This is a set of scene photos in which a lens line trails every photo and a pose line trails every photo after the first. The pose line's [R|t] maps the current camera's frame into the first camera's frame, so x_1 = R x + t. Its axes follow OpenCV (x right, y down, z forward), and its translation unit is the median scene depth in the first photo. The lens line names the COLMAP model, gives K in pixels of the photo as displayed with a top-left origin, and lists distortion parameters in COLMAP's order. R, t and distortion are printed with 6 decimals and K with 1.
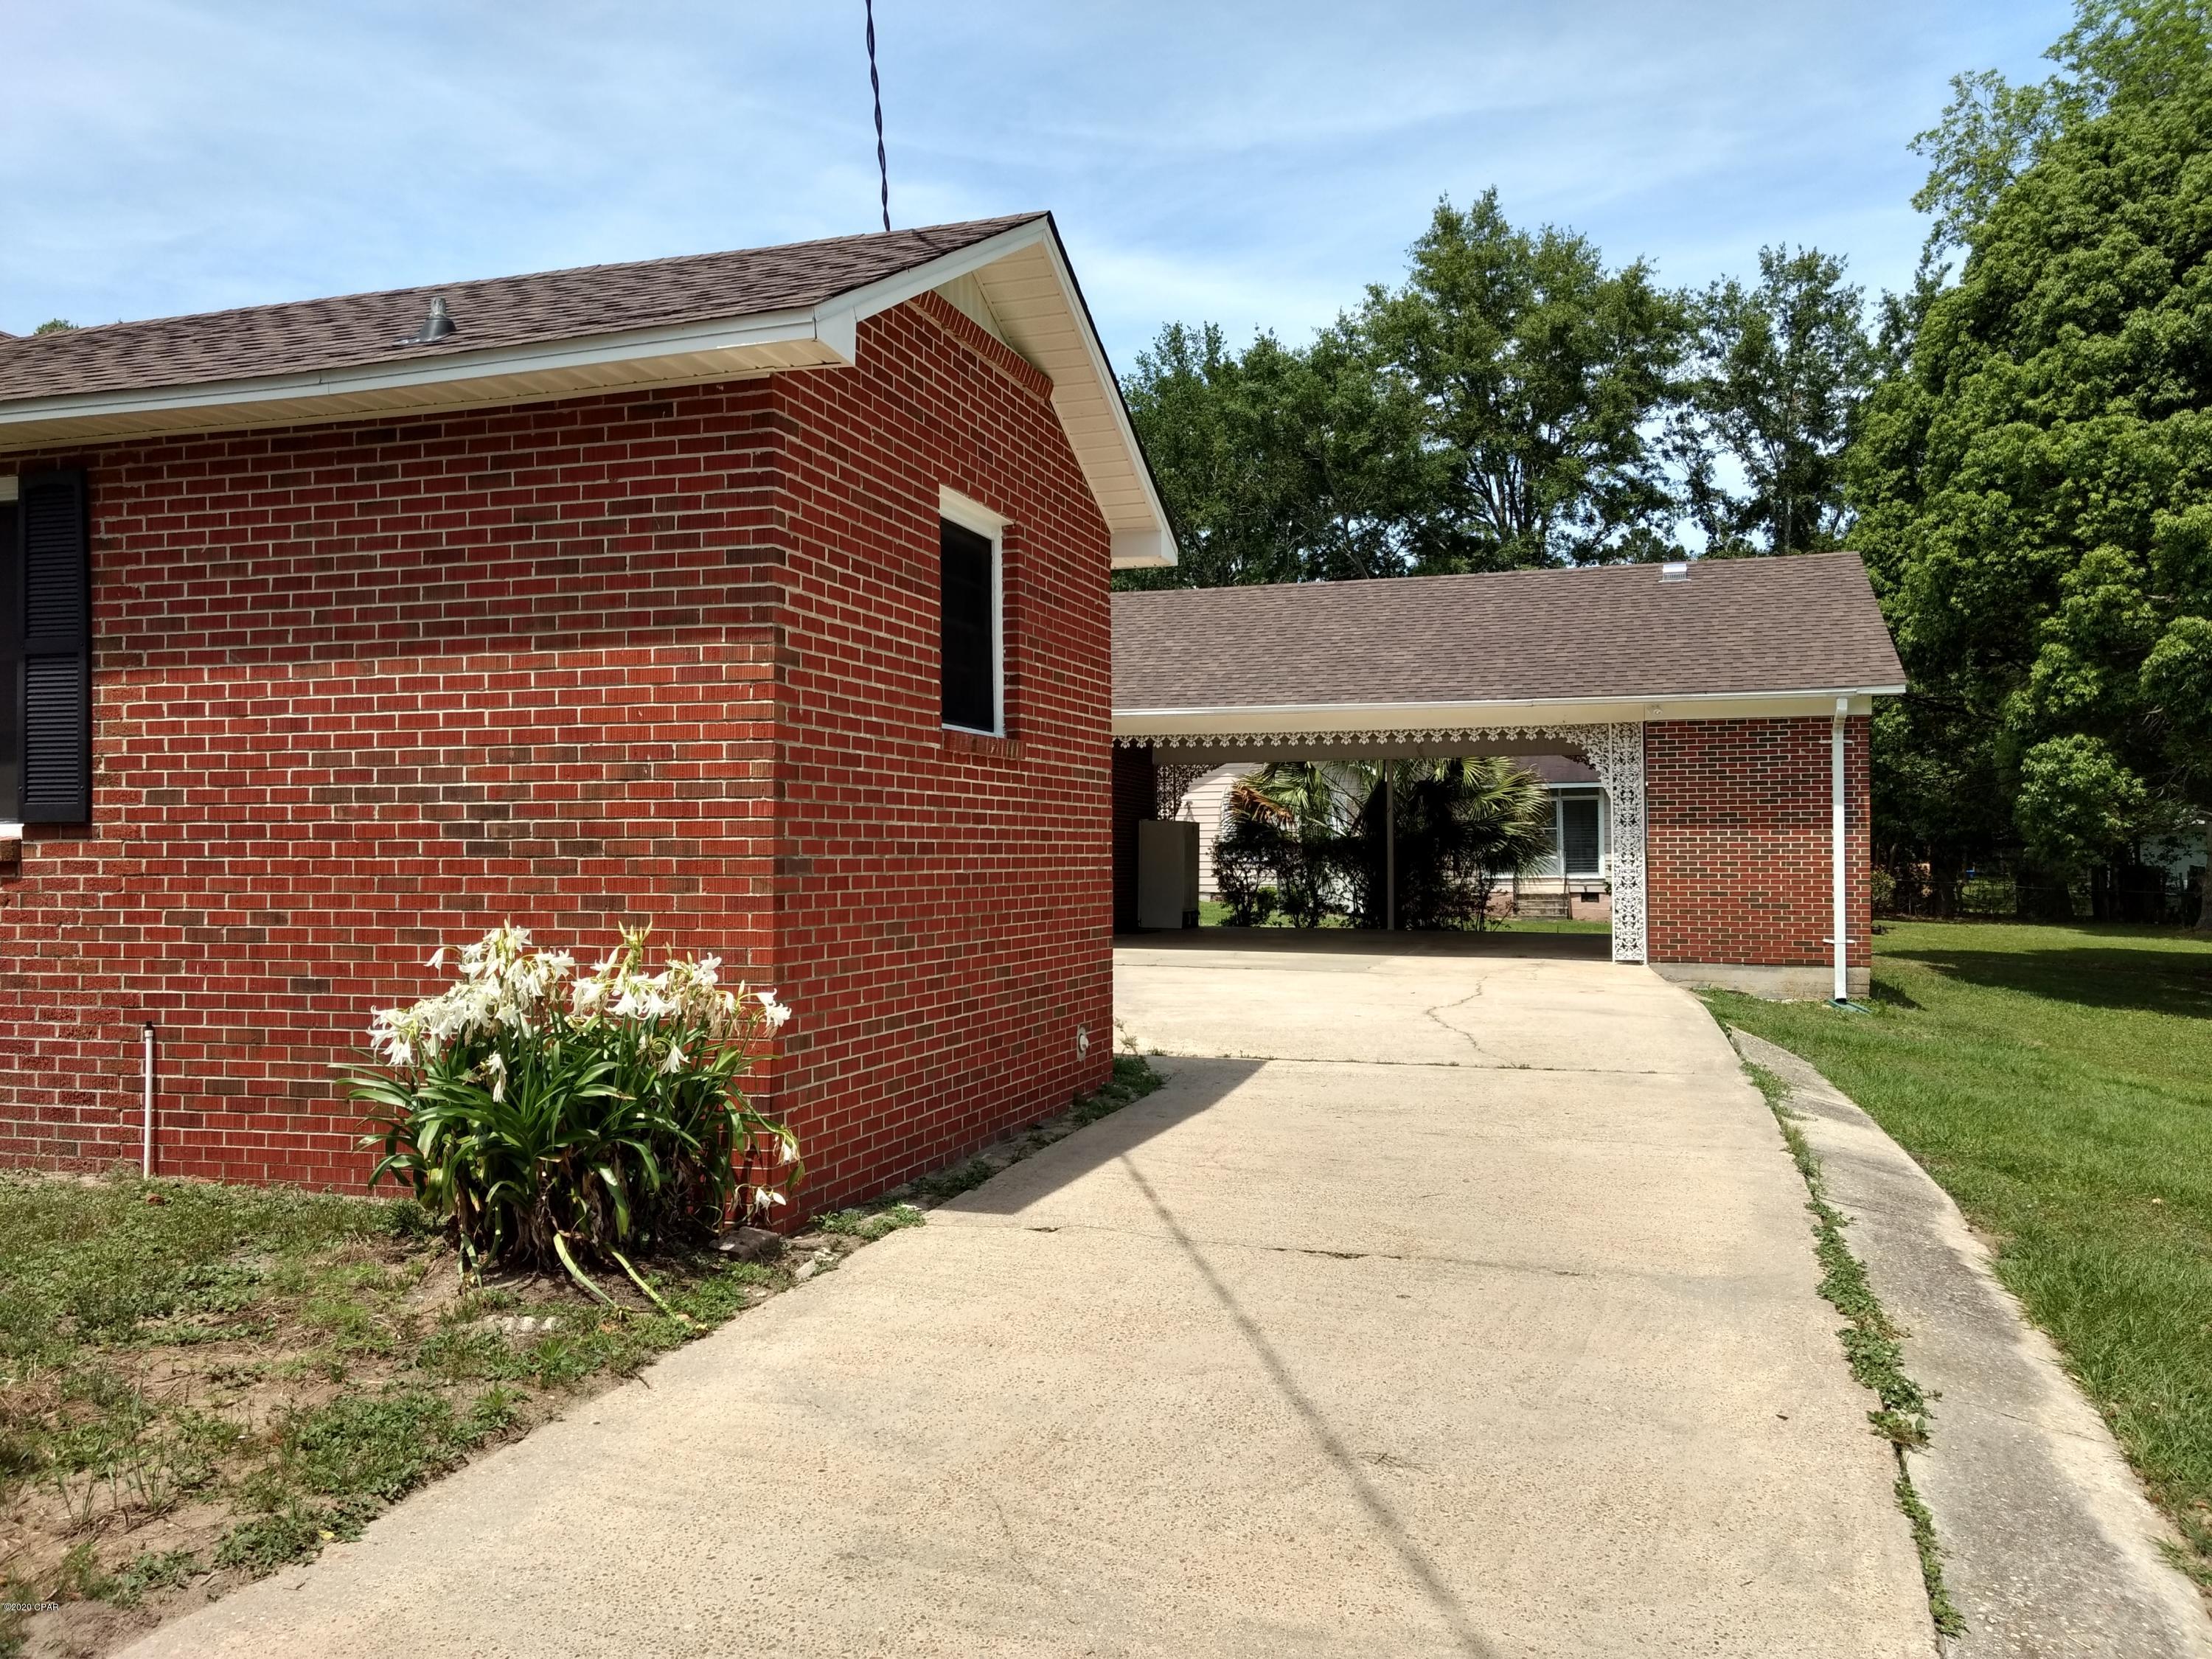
lens RADIAL K [[1791.3, 0, 1086.9], [0, 1791.3, 827.2], [0, 0, 1]] dist [0.071774, -0.017376]
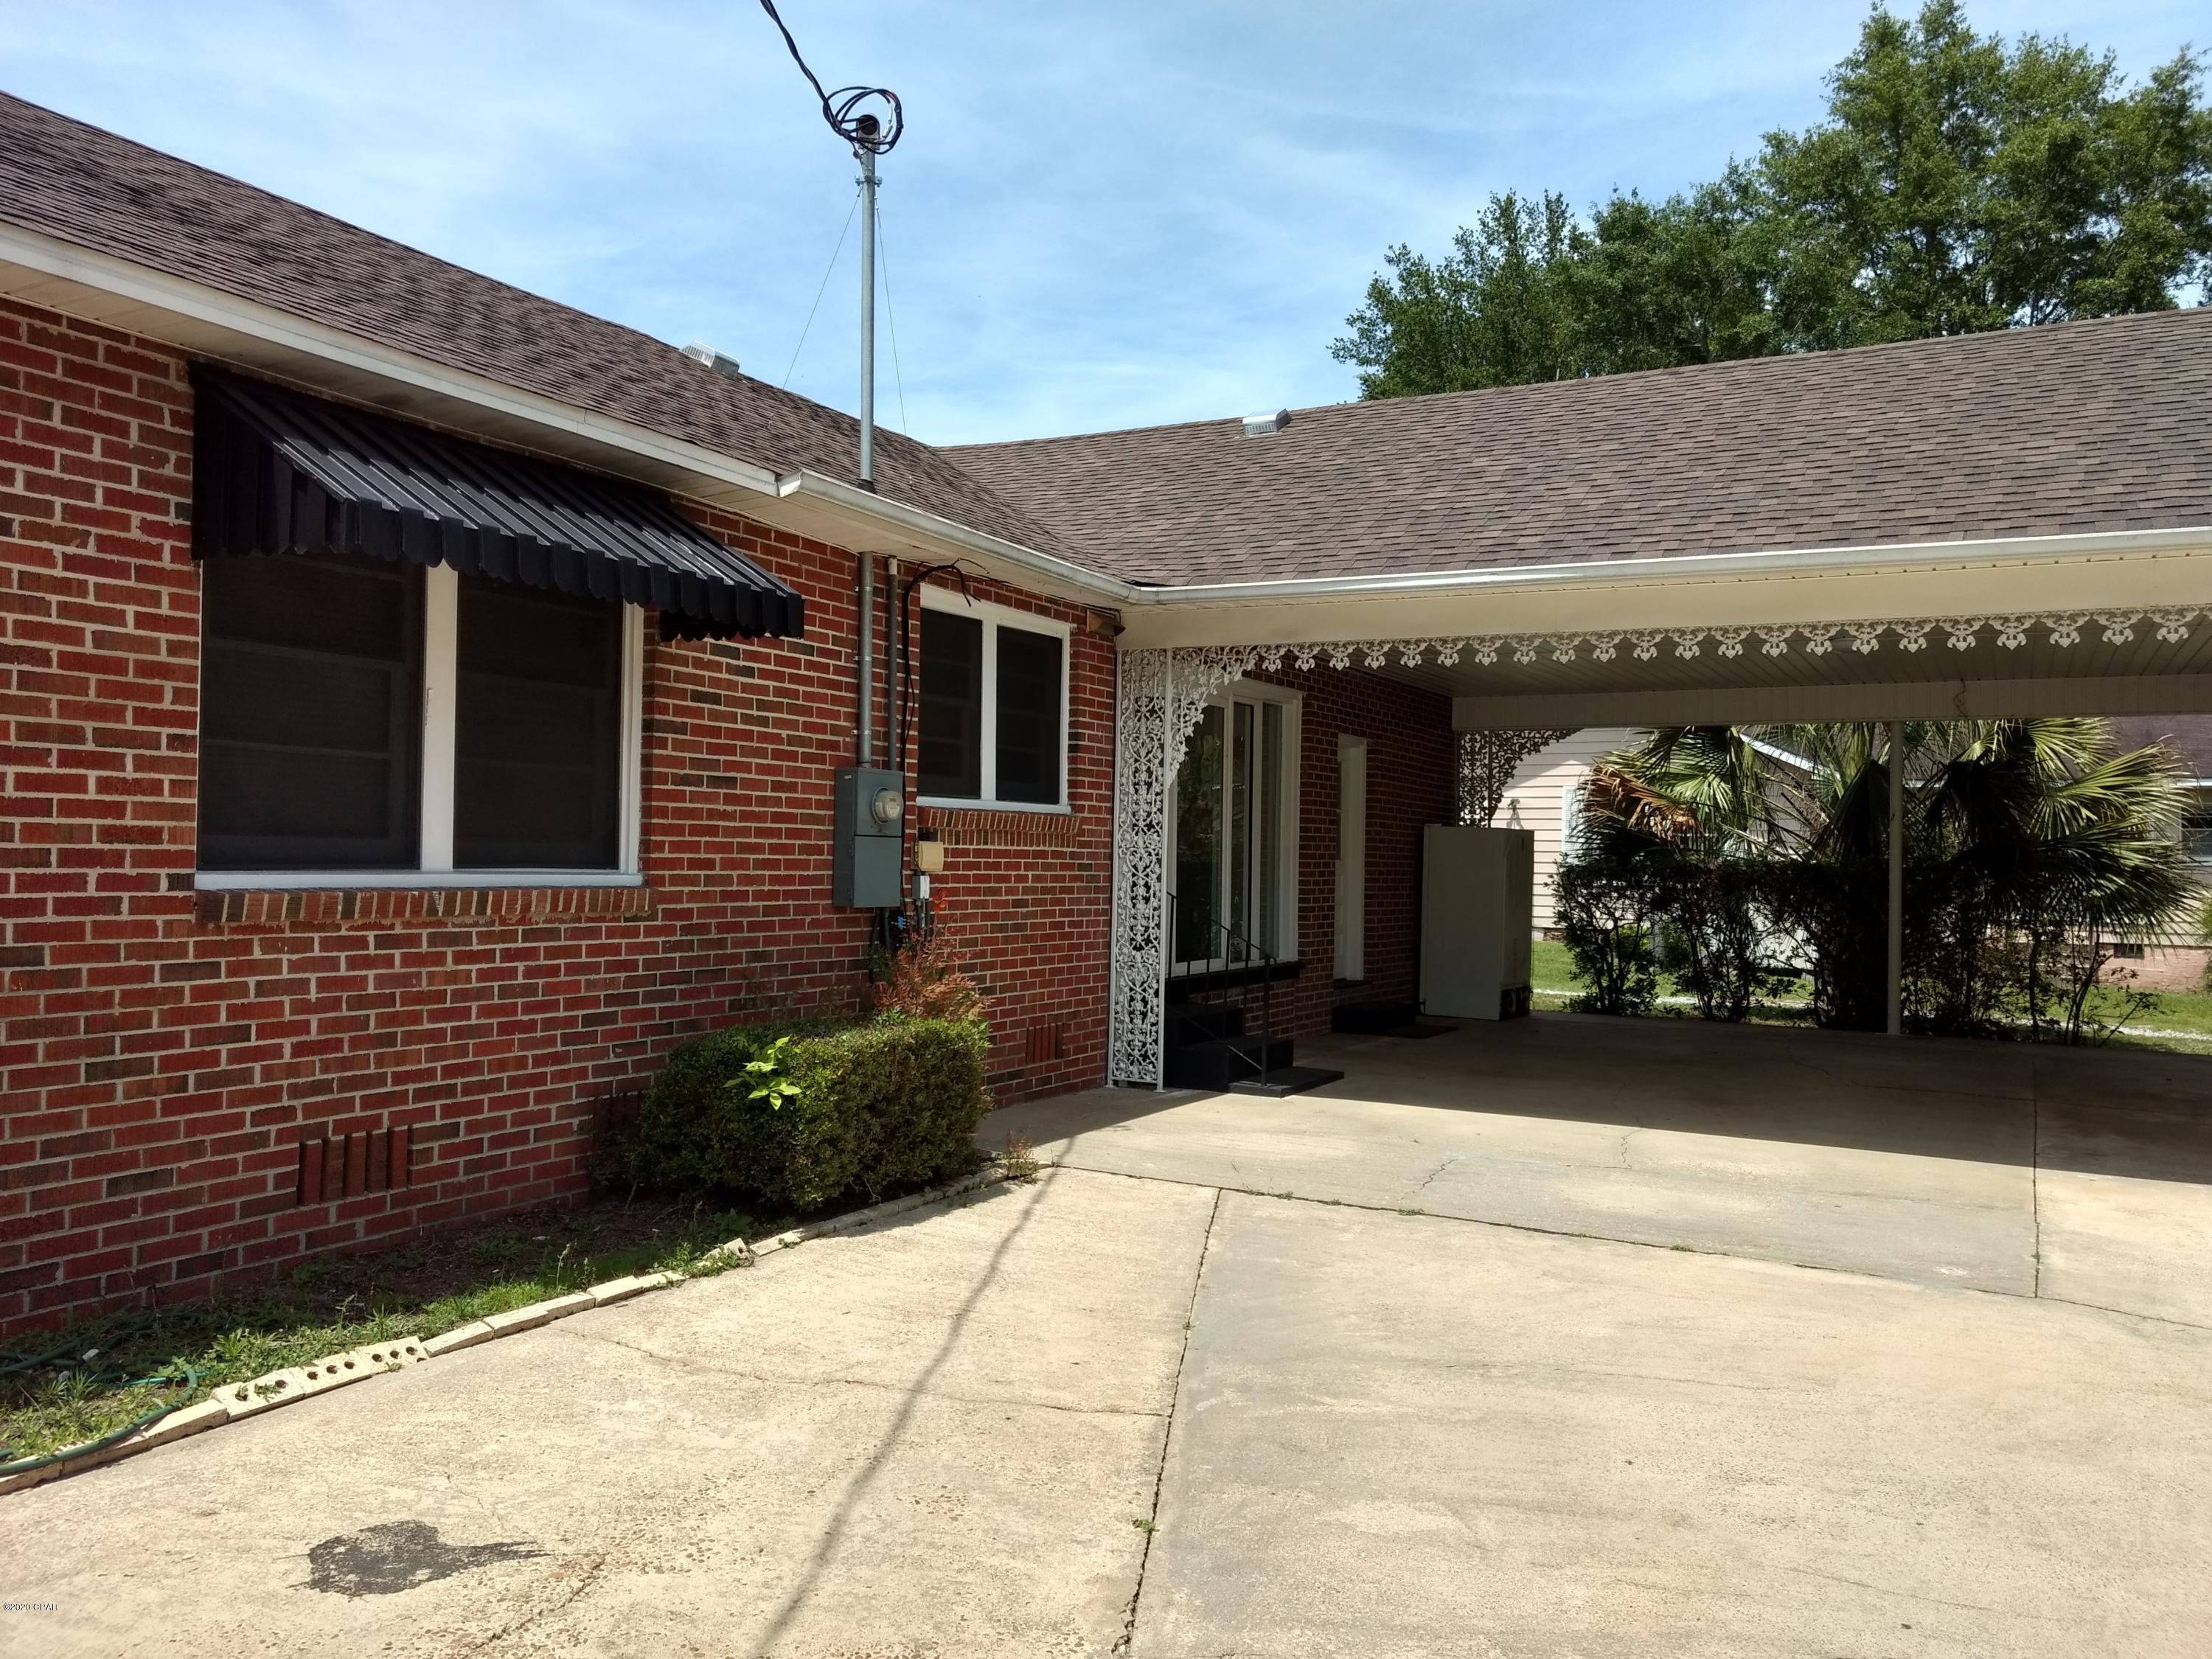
lens RADIAL K [[1791.3, 0, 1090.9], [0, 1791.3, 806.4], [0, 0, 1]] dist [0.071774, -0.017376]
pose [[0.984873, 0.013652, -0.172739, 0.075444], [-0.015697, 0.999822, -0.010475, -0.008947], [0.172565, 0.013028, 0.984912, 1.376987]]
